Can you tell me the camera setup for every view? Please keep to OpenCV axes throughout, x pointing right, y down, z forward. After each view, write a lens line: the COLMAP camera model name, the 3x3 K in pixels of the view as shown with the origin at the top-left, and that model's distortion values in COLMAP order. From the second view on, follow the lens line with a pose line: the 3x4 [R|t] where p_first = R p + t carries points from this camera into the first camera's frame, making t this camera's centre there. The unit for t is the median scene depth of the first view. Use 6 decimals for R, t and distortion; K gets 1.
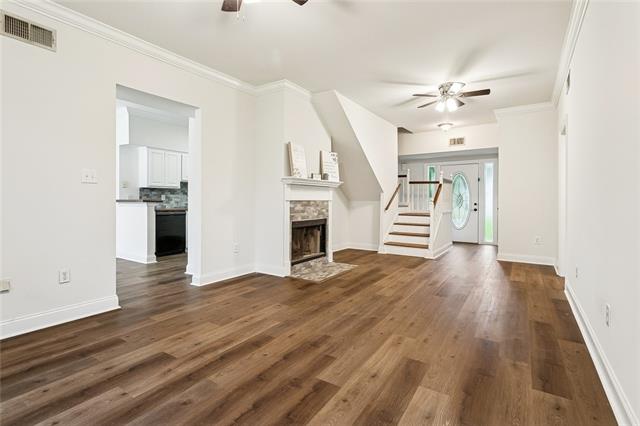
lens RADIAL K [[312.3, 0, 320.2], [0, 312.3, 208.5], [0, 0, 1]] dist [-0.001349, 0.000019]
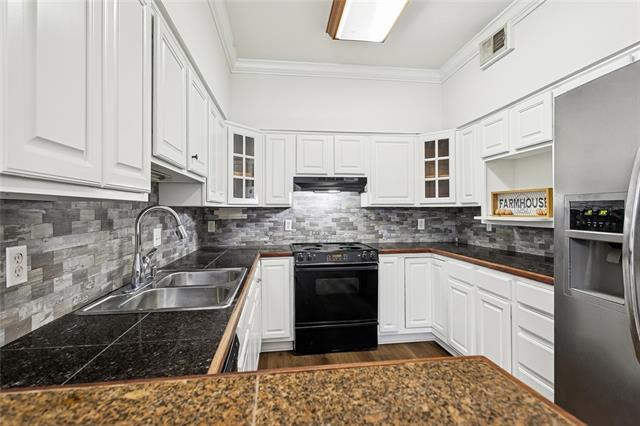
lens RADIAL K [[312.3, 0, 320.4], [0, 312.3, 211.6], [0, 0, 1]] dist [-0.001349, 0.000019]
pose [[0.750888, -0.002955, 0.660422, -0.485900], [0.016509, 0.999762, -0.014296, -0.054258], [-0.660223, 0.021638, 0.750758, 0.786912]]
